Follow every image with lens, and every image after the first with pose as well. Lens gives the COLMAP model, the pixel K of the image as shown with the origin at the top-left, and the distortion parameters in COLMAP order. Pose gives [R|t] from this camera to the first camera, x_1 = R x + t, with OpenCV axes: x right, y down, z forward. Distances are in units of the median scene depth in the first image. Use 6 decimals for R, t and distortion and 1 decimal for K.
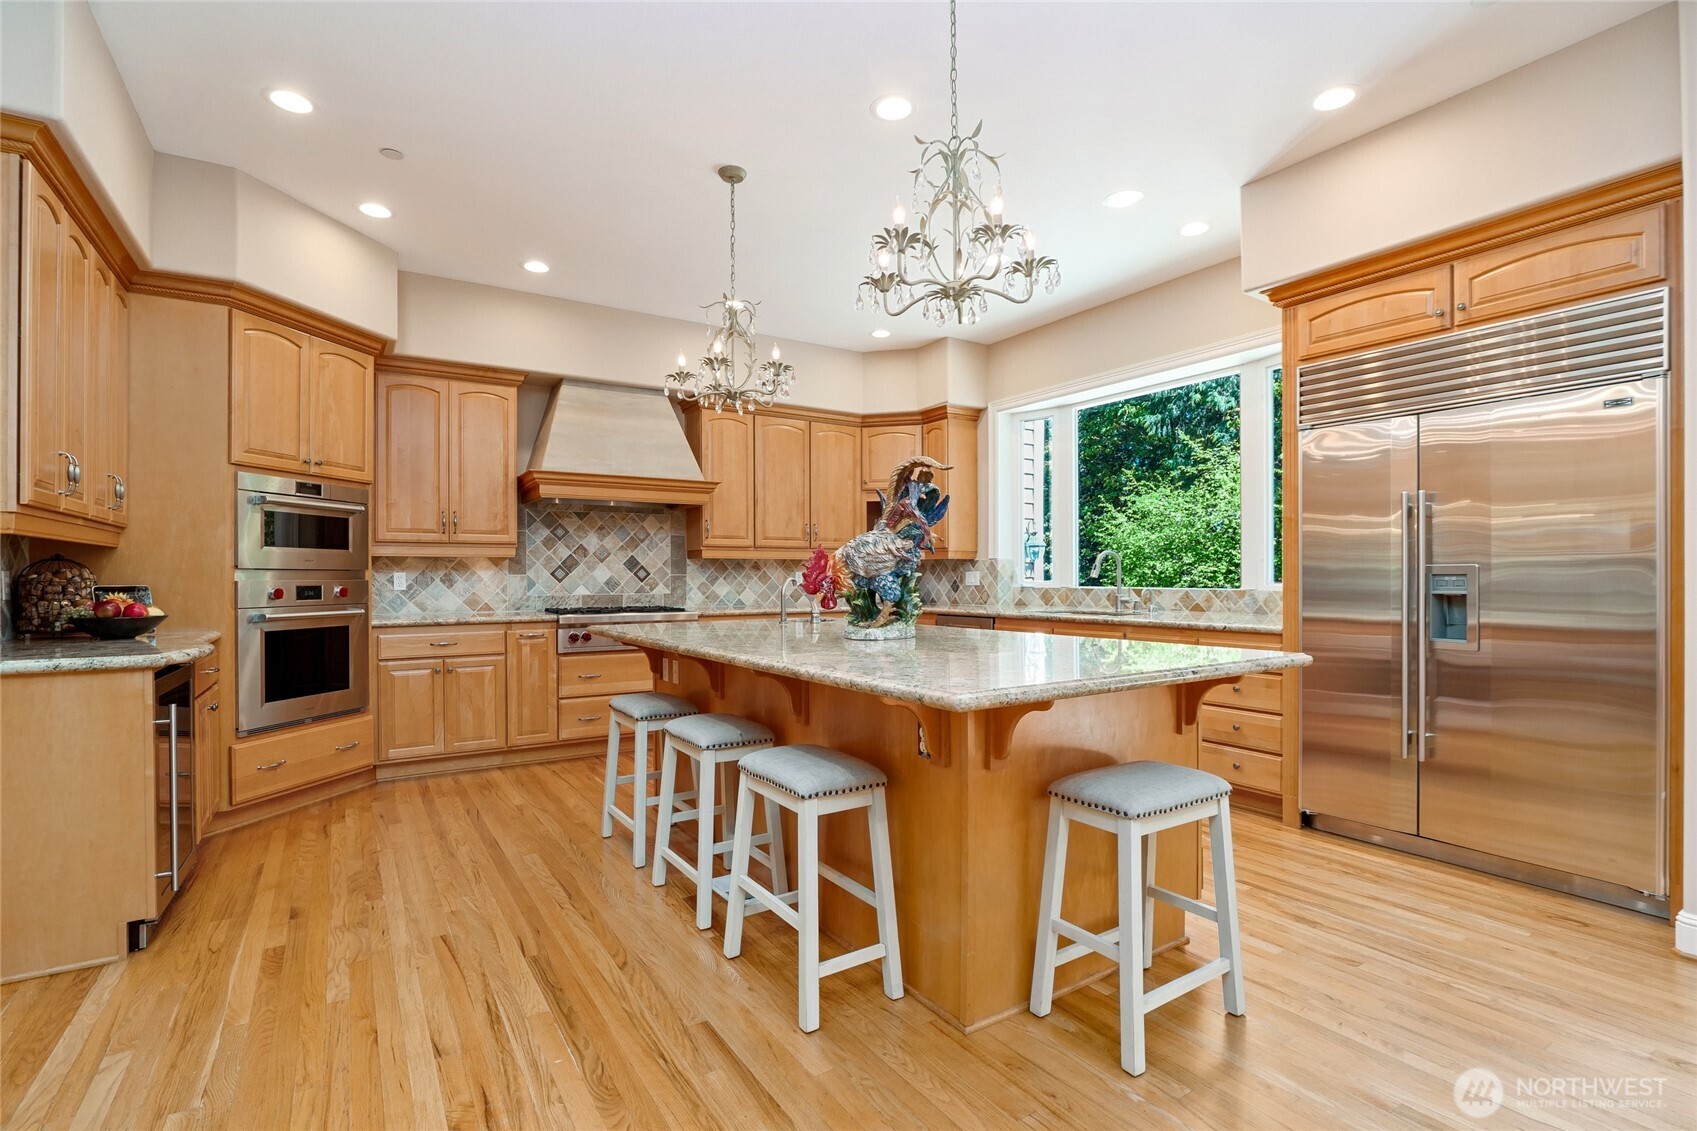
lens RADIAL K [[799.4, 0, 858.2], [0, 799.4, 567.9], [0, 0, 1]] dist [-0.016564, 0.003499]
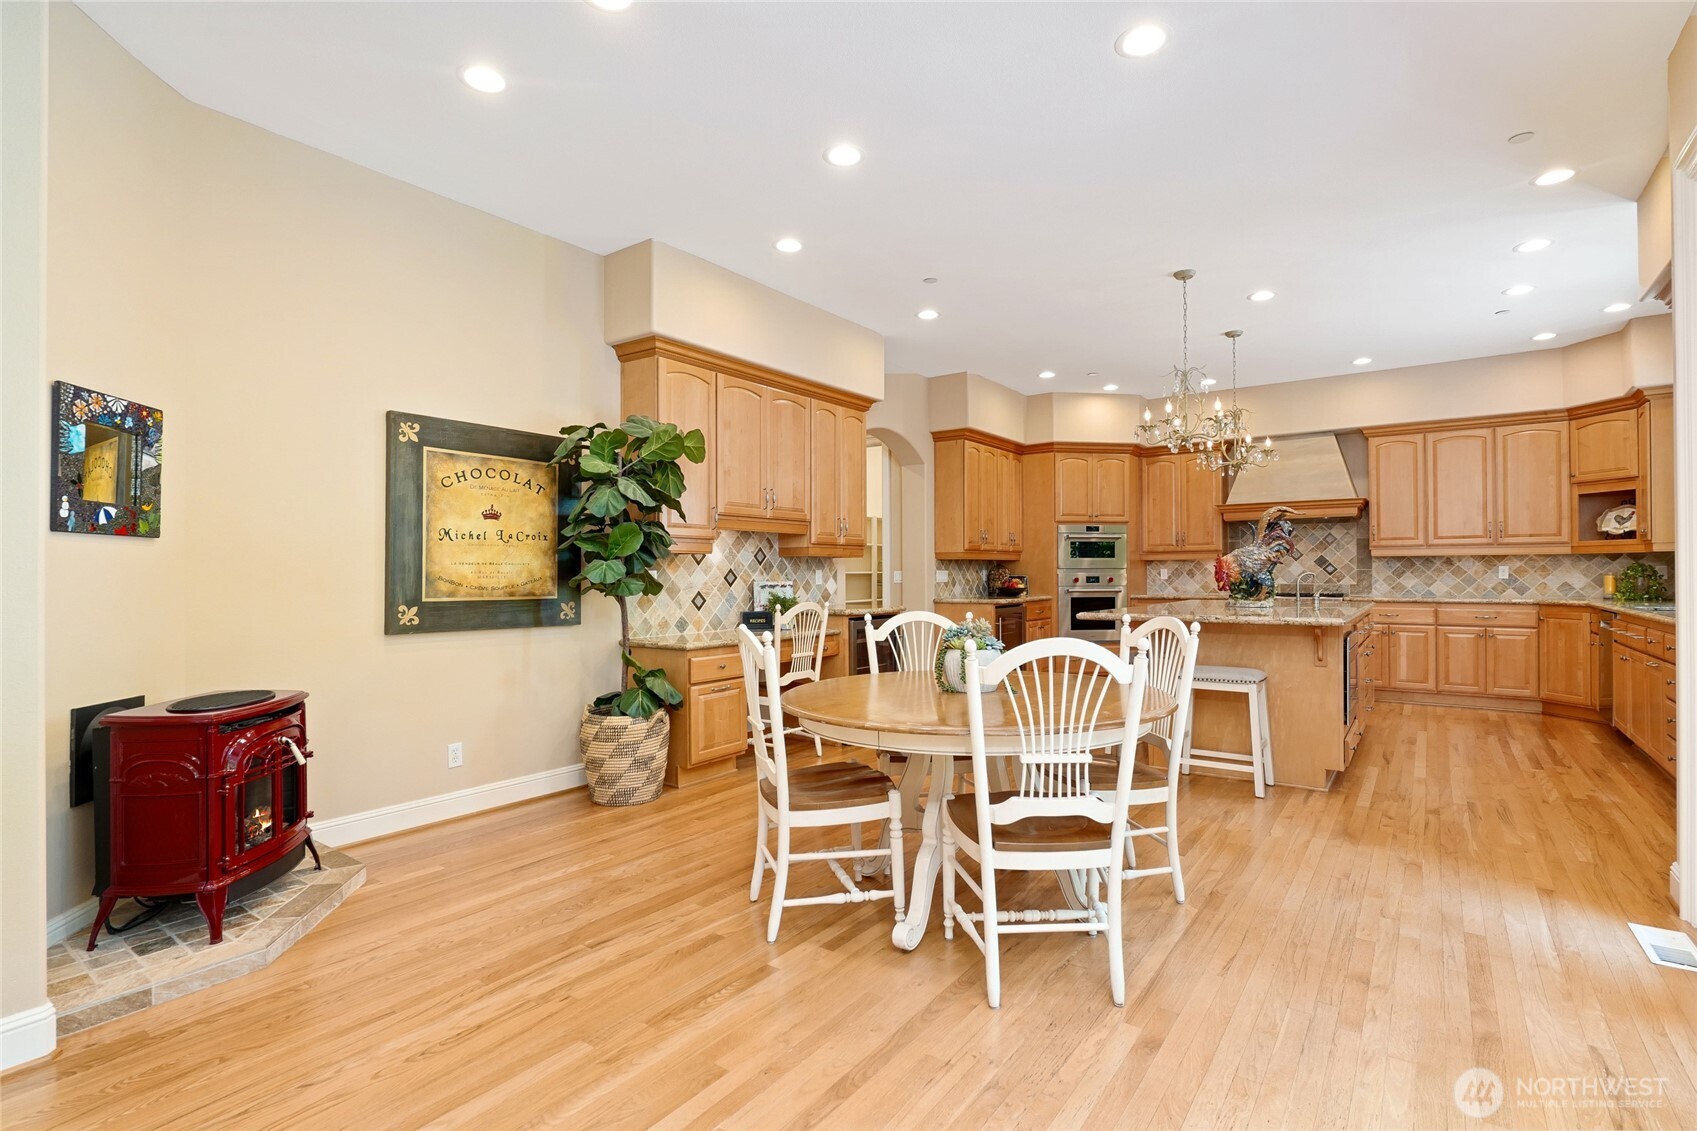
lens RADIAL K [[822.8, 0, 841.9], [0, 822.8, 568.6], [0, 0, 1]] dist [-0.011167, 0.004034]
pose [[0.350522, -0.003510, -0.936548, 0.779545], [0.014417, 0.999895, 0.001649, -0.007455], [0.936444, -0.014080, 0.350535, -0.256928]]
